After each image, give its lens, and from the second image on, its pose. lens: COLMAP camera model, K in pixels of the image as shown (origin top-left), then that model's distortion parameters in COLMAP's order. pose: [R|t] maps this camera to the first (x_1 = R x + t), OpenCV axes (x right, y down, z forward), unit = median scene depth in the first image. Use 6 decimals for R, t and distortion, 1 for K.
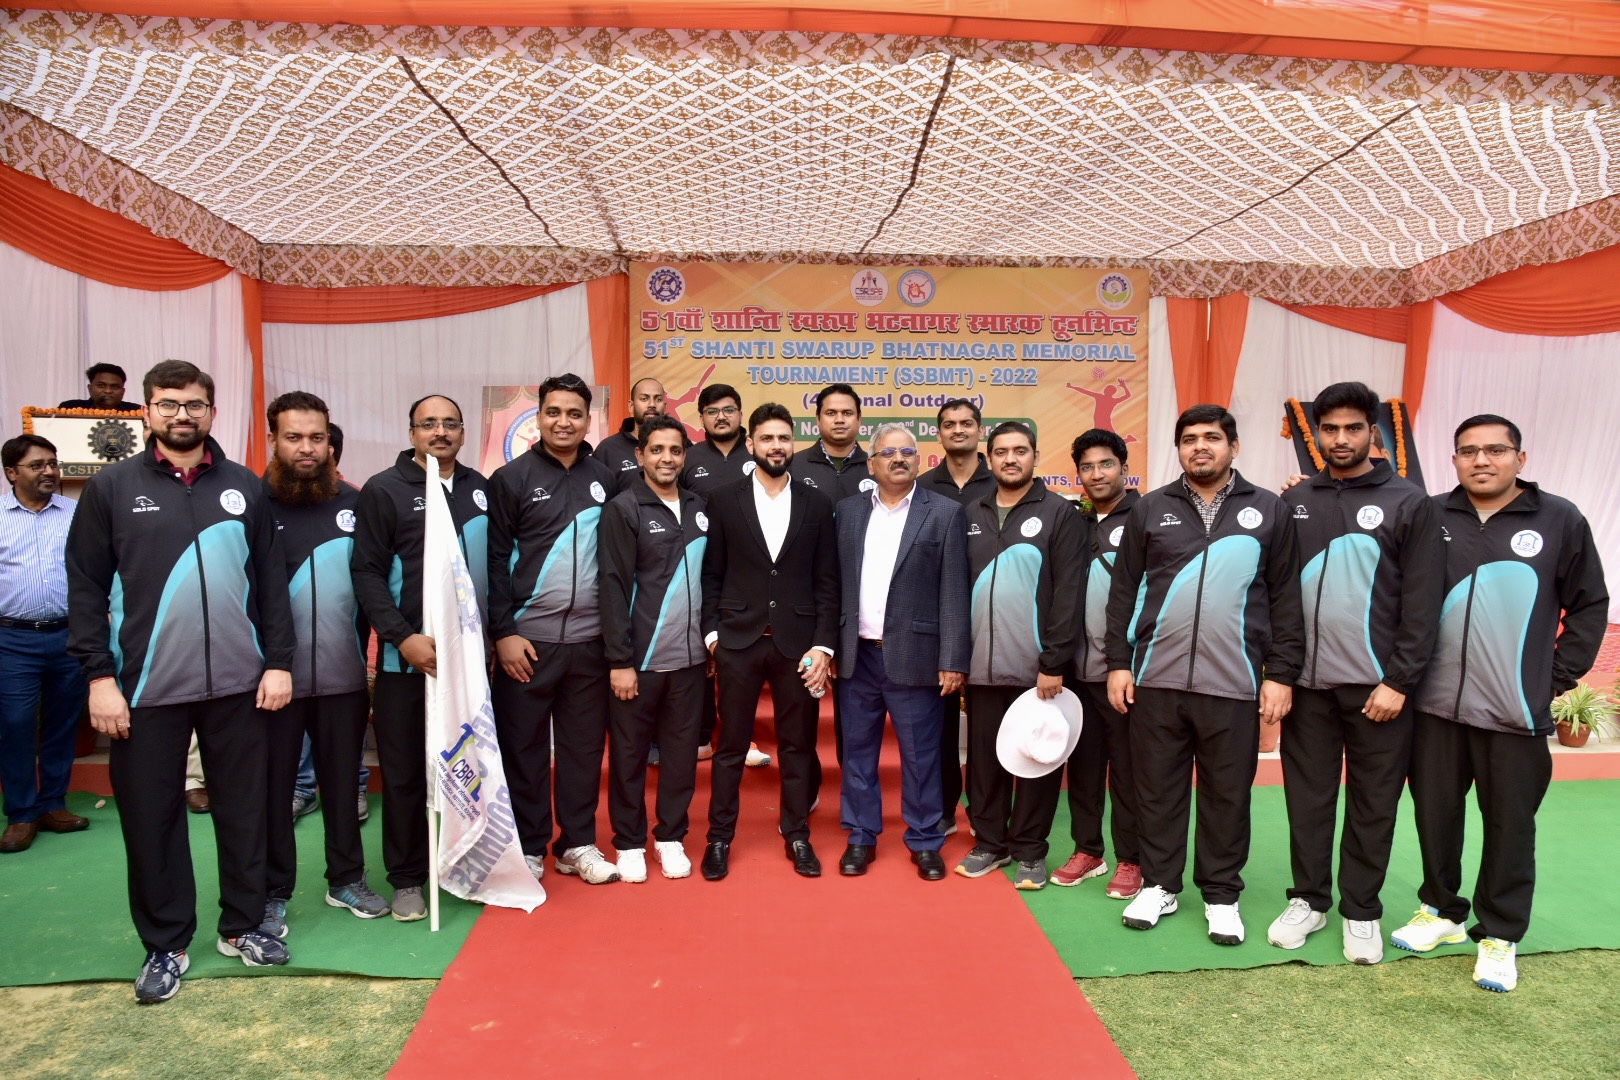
lens RADIAL K [[1112.3, 0, 807.9], [0, 1112.3, 551.2], [0, 0, 1]] dist [-0.114450, 0.059822]
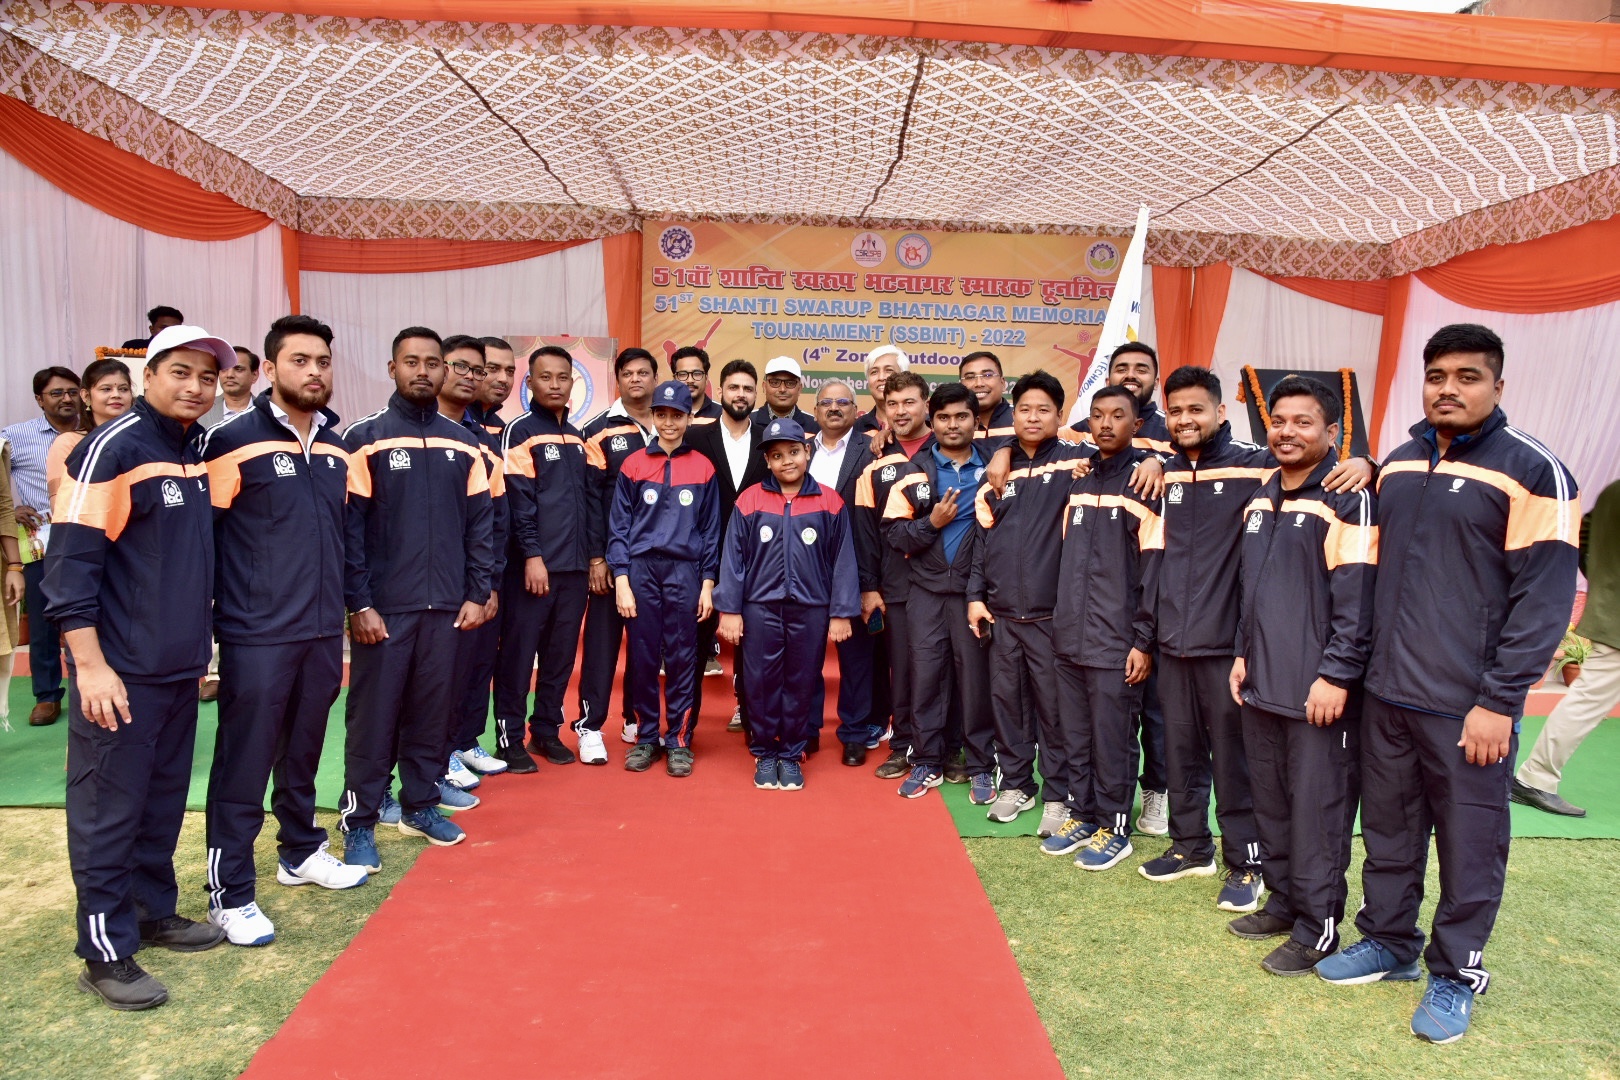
lens RADIAL K [[1112.3, 0, 808.9], [0, 1112.3, 557.1], [0, 0, 1]] dist [-0.114450, 0.059822]
pose [[0.999403, 0.028345, -0.019747, 0.028084], [-0.027376, 0.998485, 0.047721, 0.006923], [0.021070, -0.047152, 0.998665, -0.072369]]
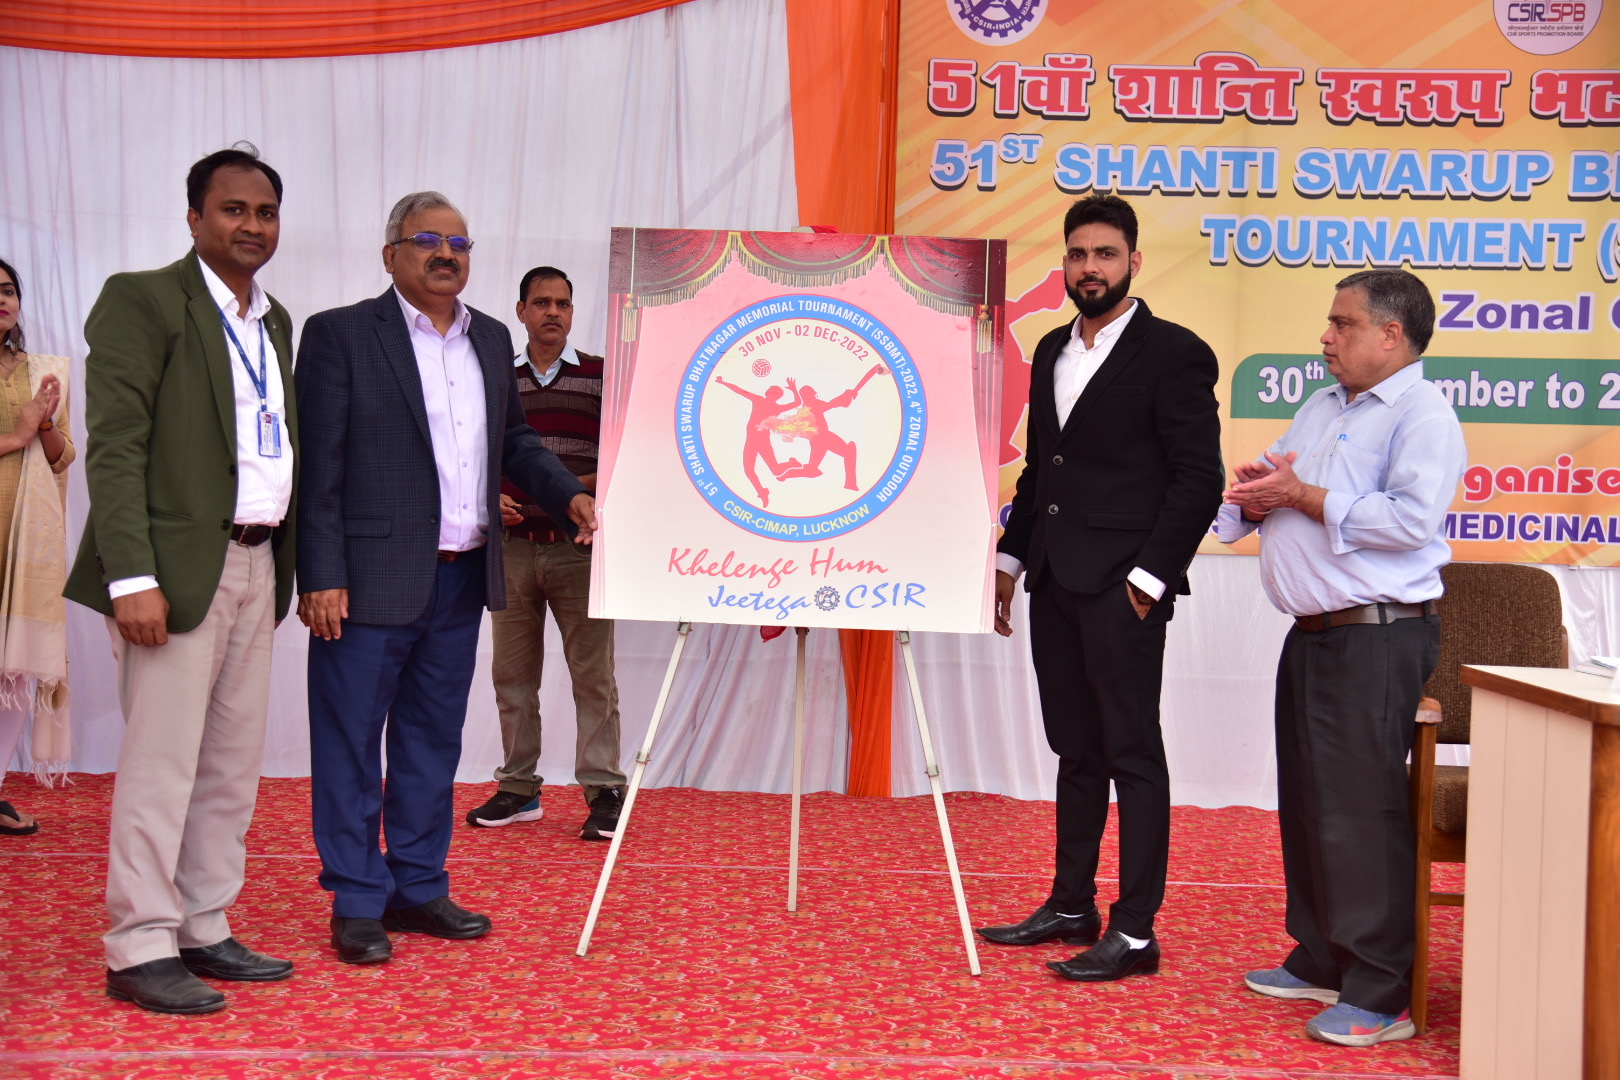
lens RADIAL K [[2035.4, 0, 819.5], [0, 2035.4, 549.1], [0, 0, 1]] dist [0.204692, 0.000000]
pose [[0.999037, 0.029726, -0.032280, -0.161662], [-0.030697, 0.999078, -0.029999, -0.029446], [0.031358, 0.030961, 0.999029, 0.304034]]
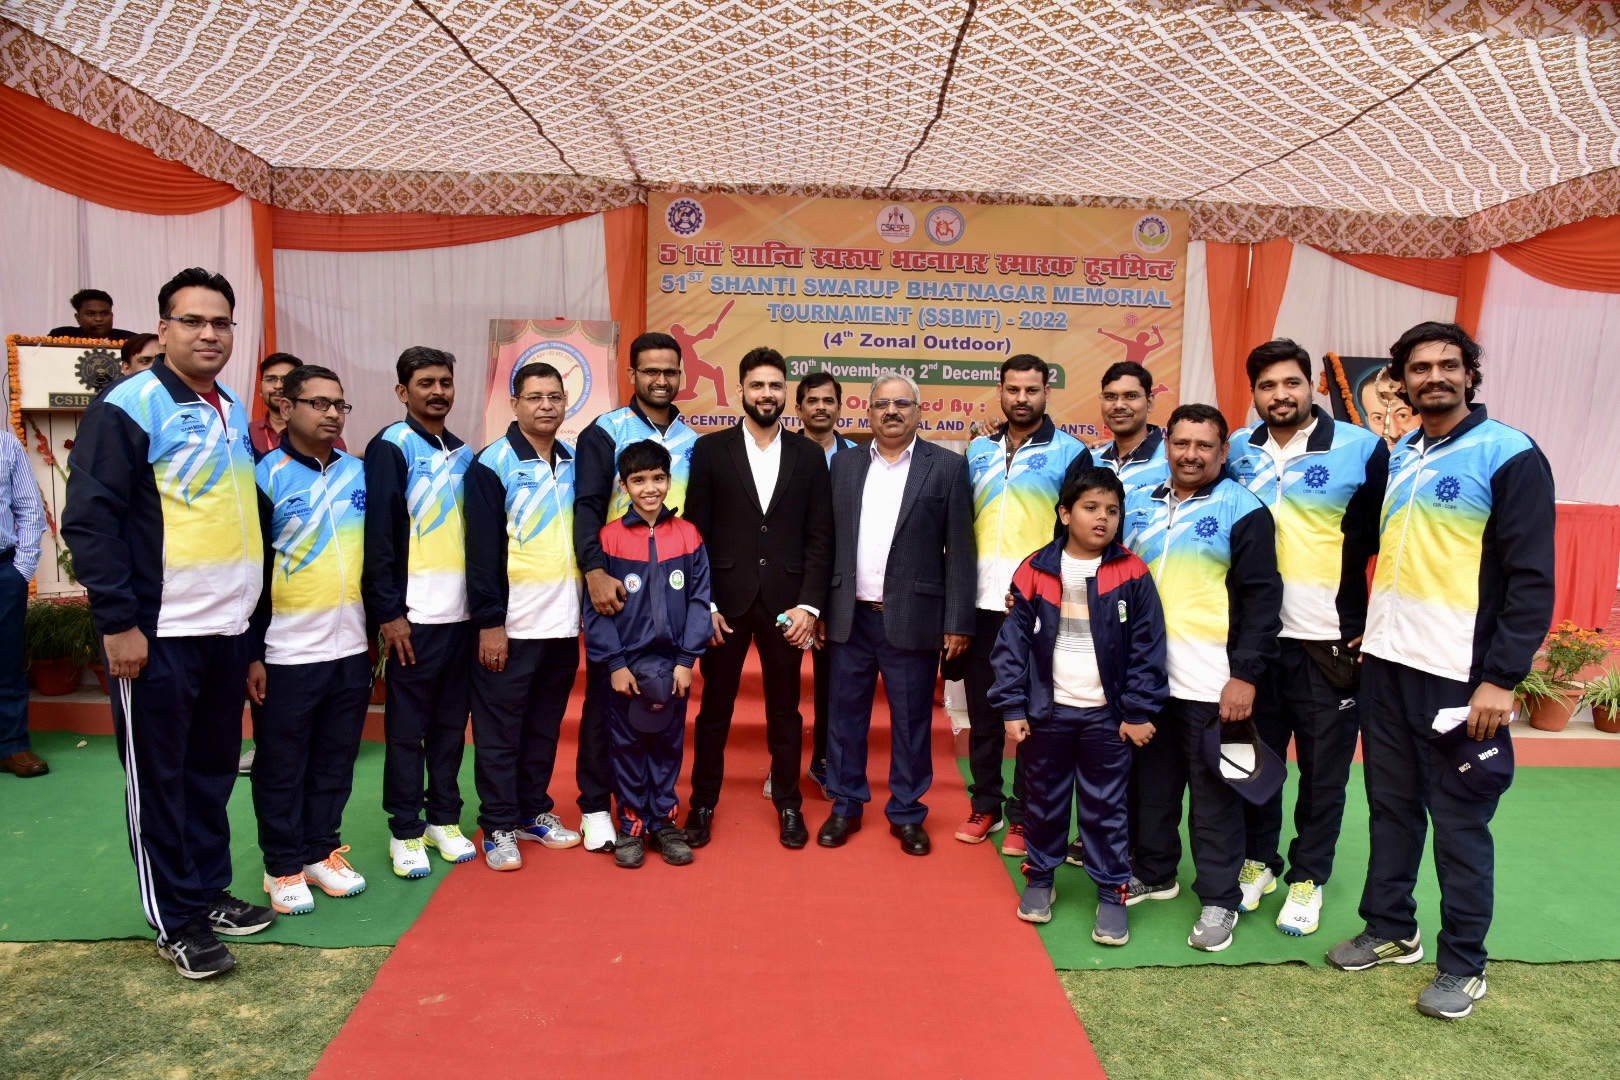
lens RADIAL K [[1112.3, 0, 803.6], [0, 1112.3, 557.4], [0, 0, 1]] dist [-0.114450, 0.059822]
pose [[0.999089, 0.029241, -0.031094, 0.013754], [-0.027232, 0.997631, 0.063174, -0.006803], [0.032867, -0.062270, 0.997518, 0.021191]]
